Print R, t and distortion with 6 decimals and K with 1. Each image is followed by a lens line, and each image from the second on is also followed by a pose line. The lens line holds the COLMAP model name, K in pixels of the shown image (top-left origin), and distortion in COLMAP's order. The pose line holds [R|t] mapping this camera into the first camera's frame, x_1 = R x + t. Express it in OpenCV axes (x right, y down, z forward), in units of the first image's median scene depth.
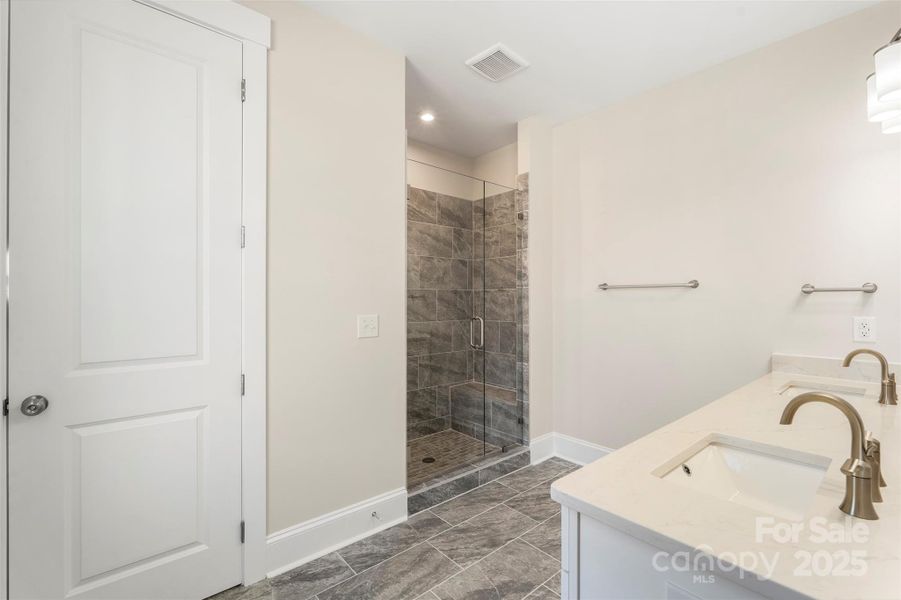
lens RADIAL K [[395.5, 0, 454.4], [0, 395.5, 301.0], [0, 0, 1]] dist [-0.000483, -0.000237]
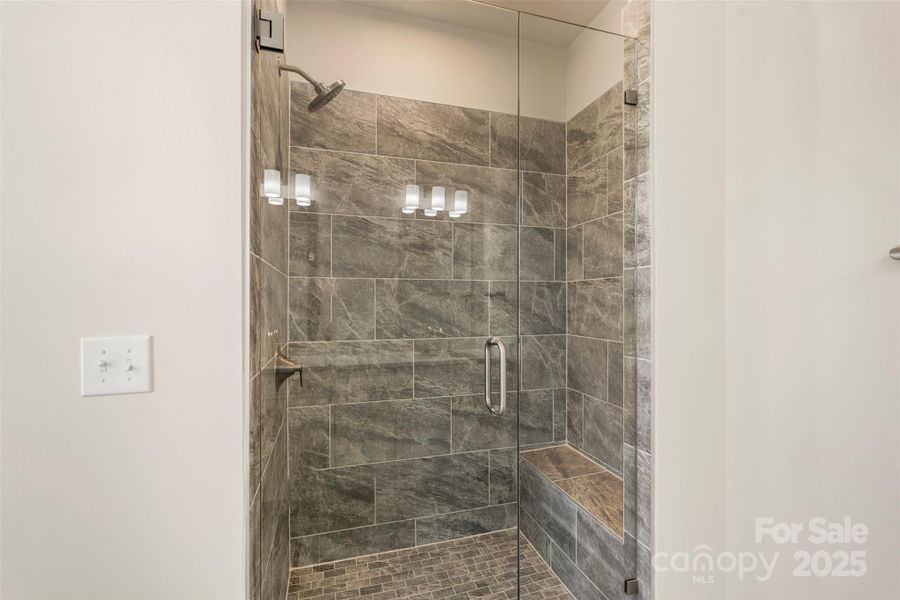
lens RADIAL K [[395.0, 0, 453.9], [0, 395.0, 301.0], [0, 0, 1]] dist [-0.000483, -0.000237]
pose [[0.913102, 0.000409, -0.407732, 0.143544], [-0.000944, 0.999999, -0.001111, 0.001048], [0.407731, 0.001400, 0.913101, 0.466416]]
